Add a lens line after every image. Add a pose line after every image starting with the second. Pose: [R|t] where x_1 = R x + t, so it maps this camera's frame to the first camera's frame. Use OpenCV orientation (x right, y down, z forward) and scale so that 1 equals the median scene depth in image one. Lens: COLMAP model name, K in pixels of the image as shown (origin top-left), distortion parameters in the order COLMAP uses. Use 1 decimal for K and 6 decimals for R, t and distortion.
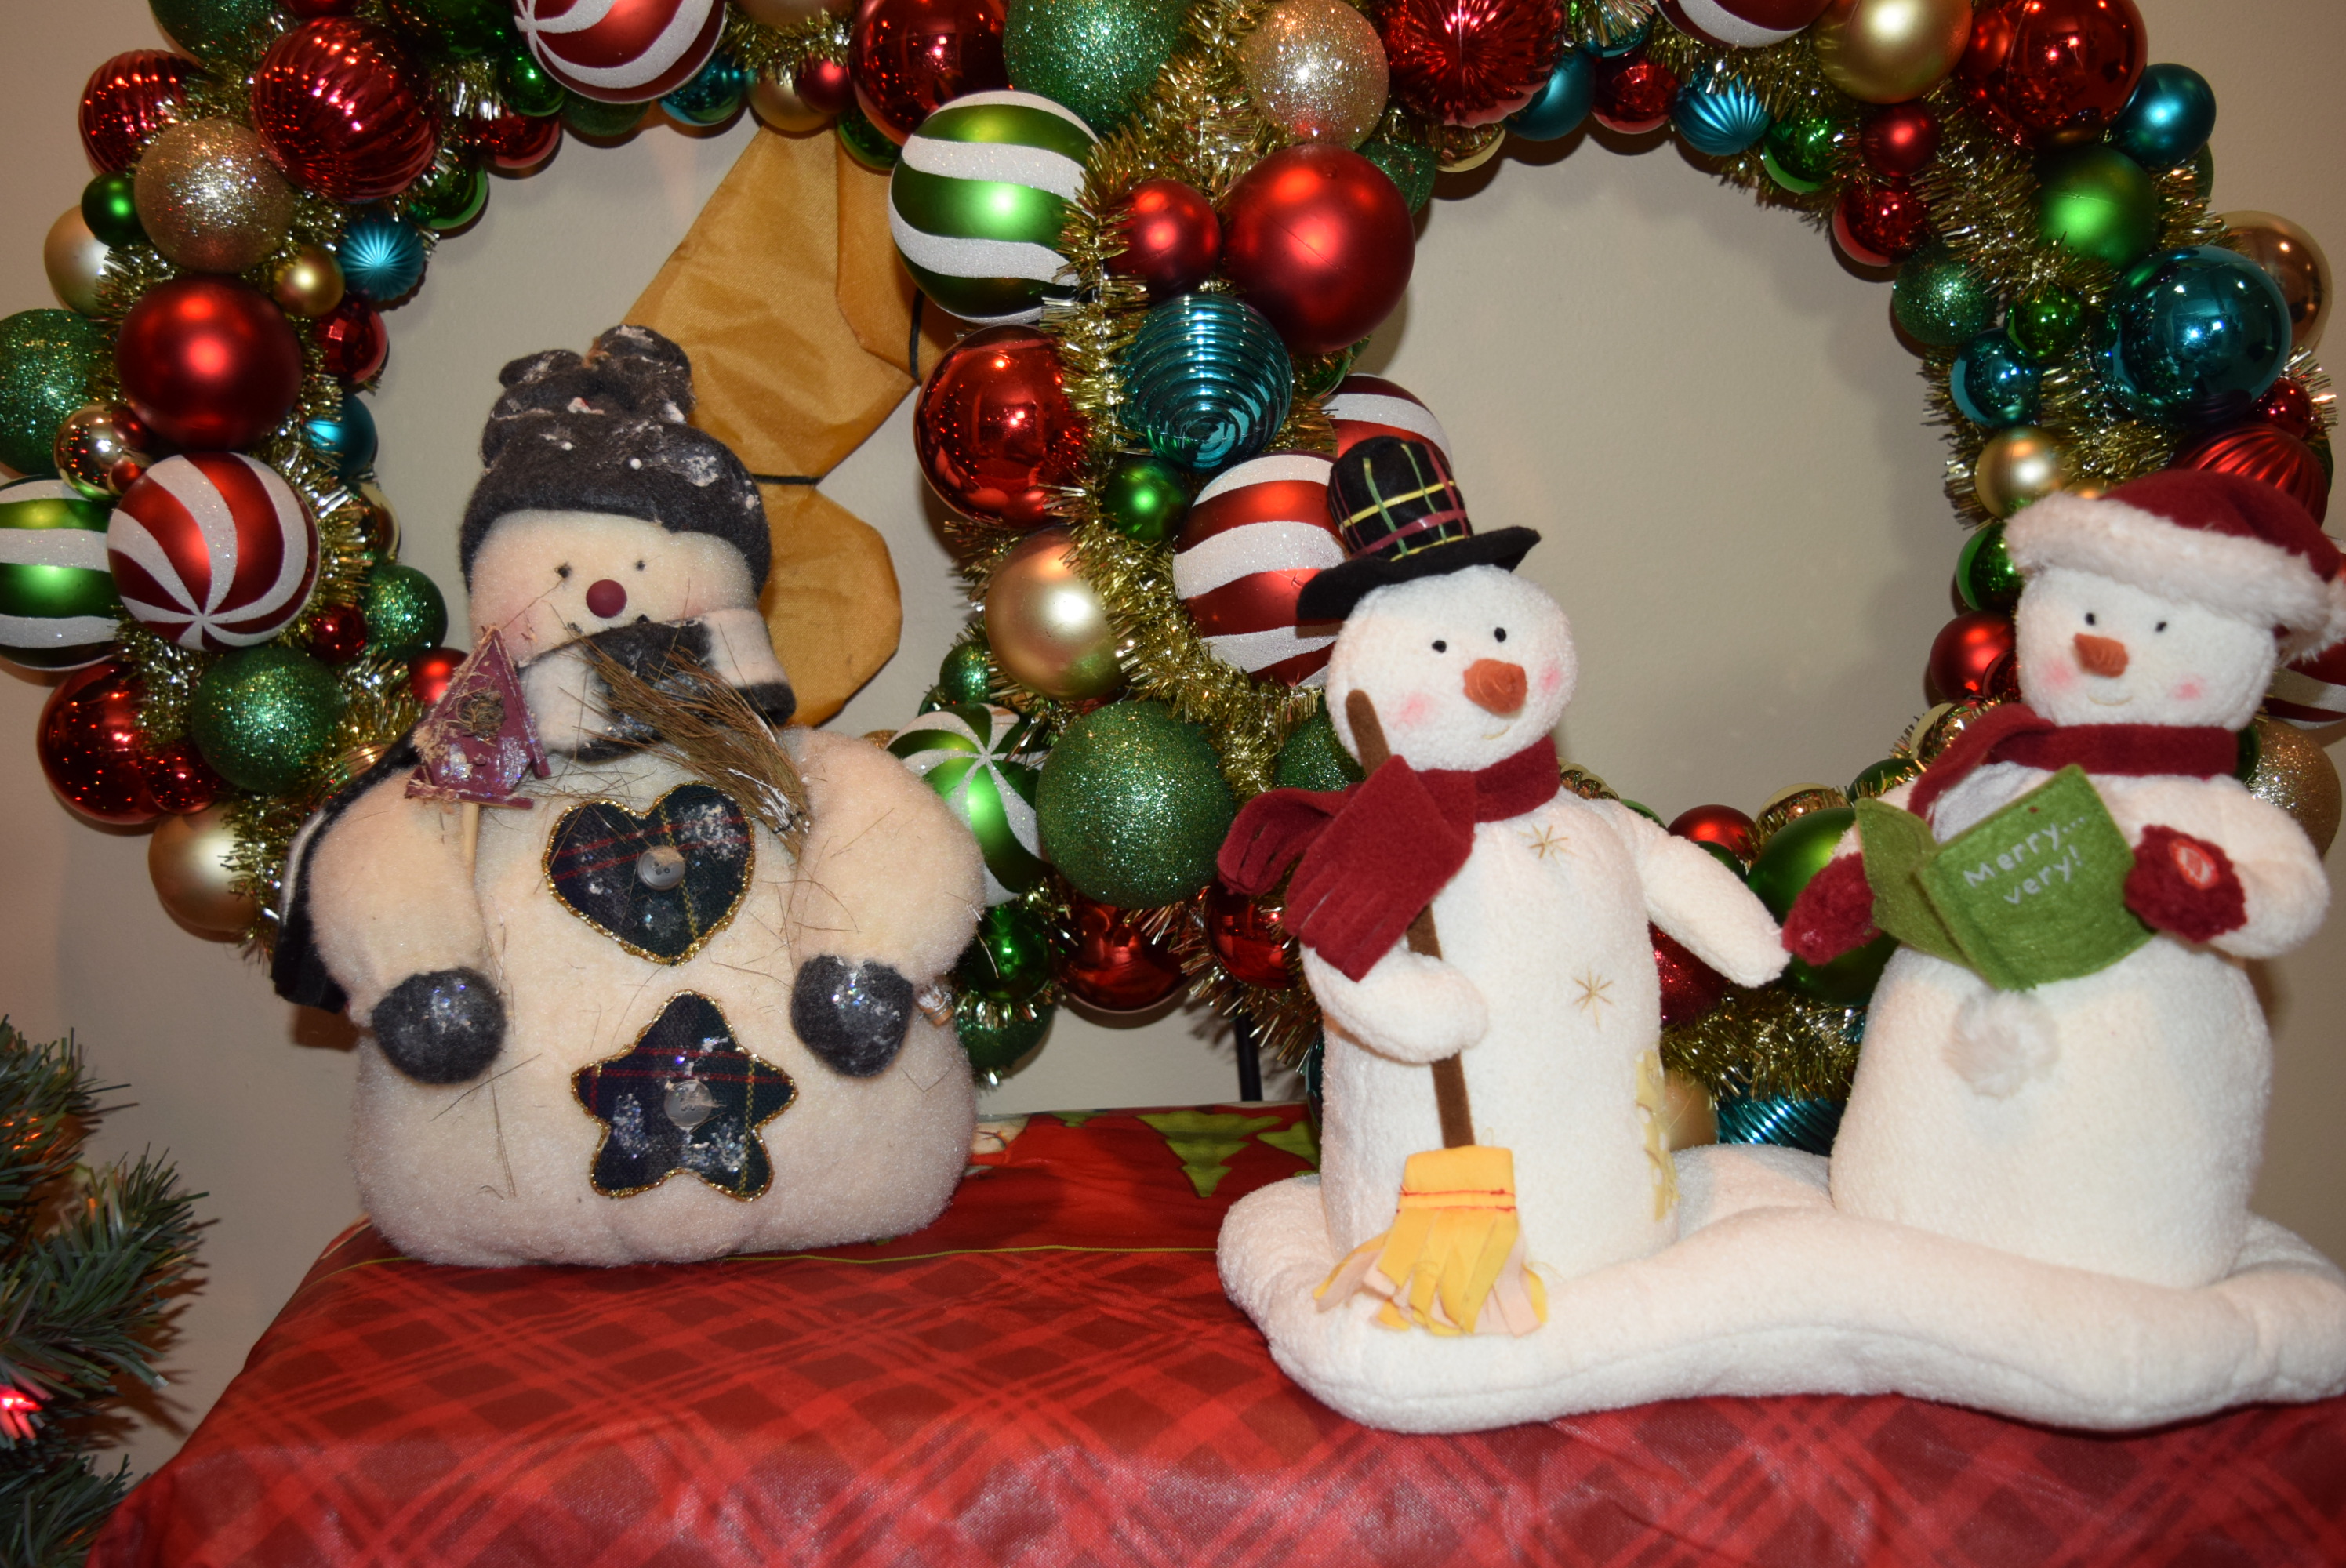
lens RADIAL K [[2245.9, 0, 1166.0], [0, 2245.9, 800.4], [0, 0, 1]] dist [-0.012153, -0.013217]
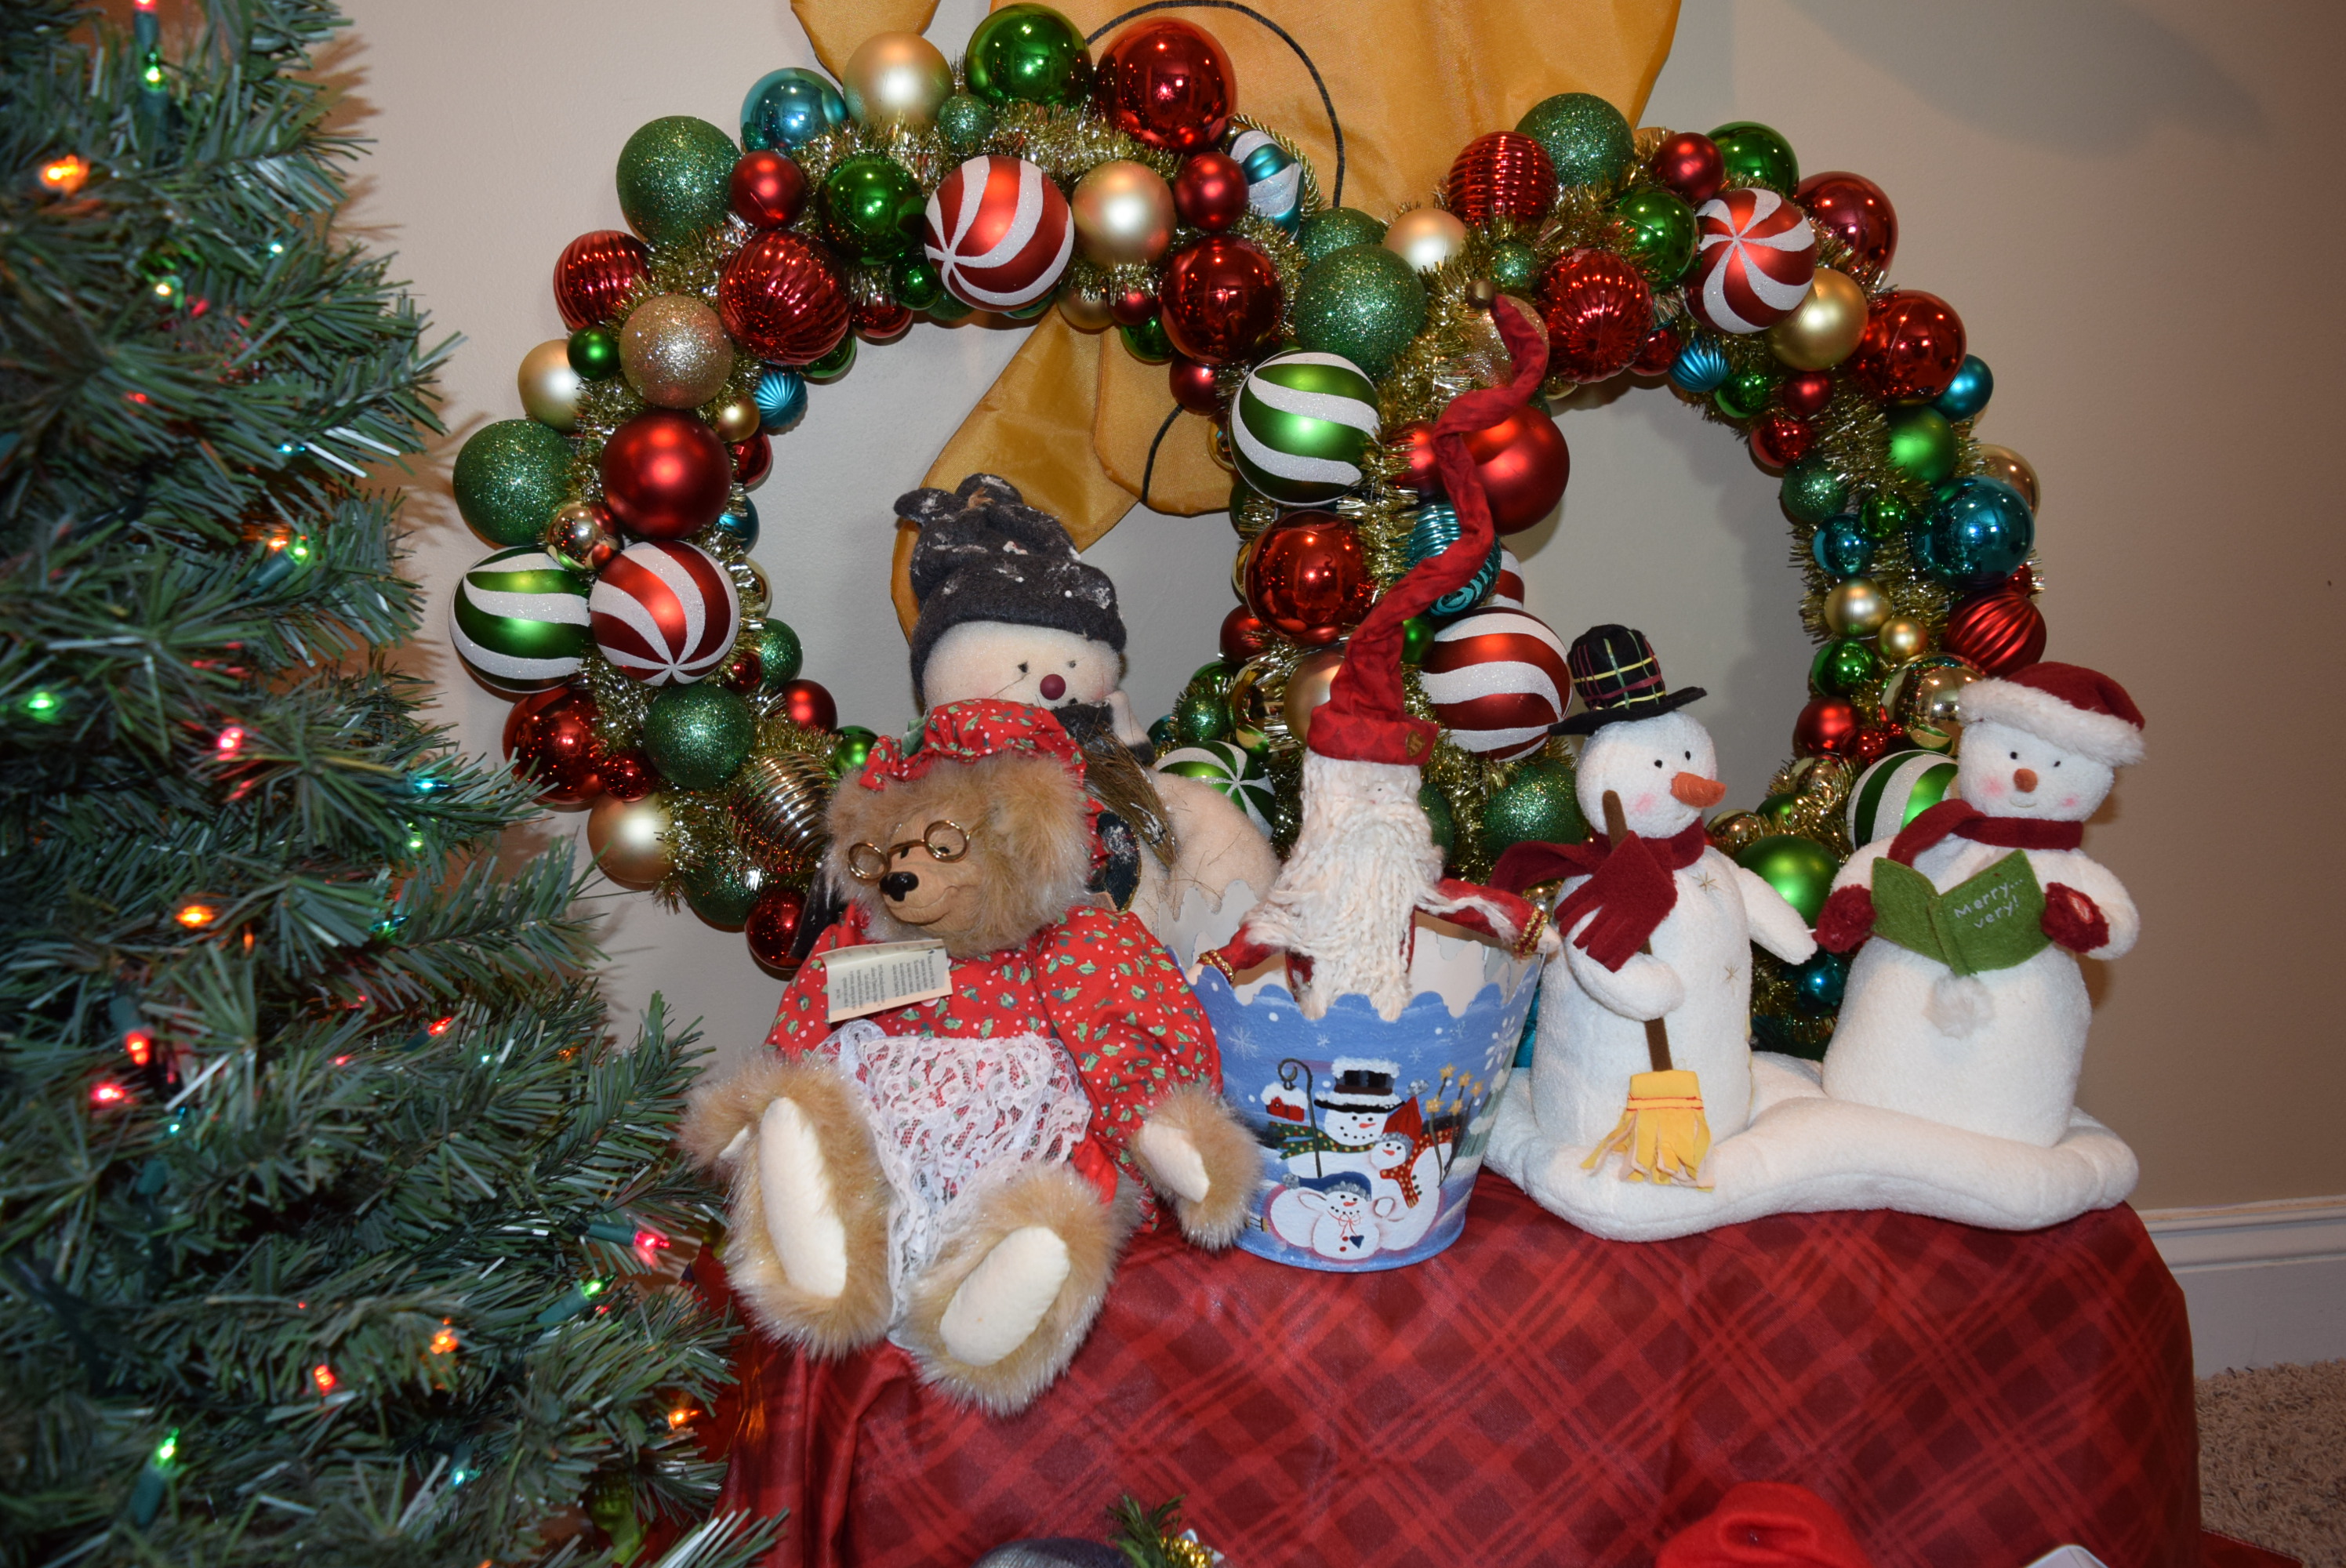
lens RADIAL K [[1798.7, 0, 1173.0], [0, 1798.7, 784.0], [0, 0, 1]] dist [0.006724, 0.003811]
pose [[0.978449, 0.020527, 0.205465, -0.409395], [-0.034577, 0.997284, 0.065027, -0.105799], [-0.203572, -0.070730, 0.976502, -0.169198]]
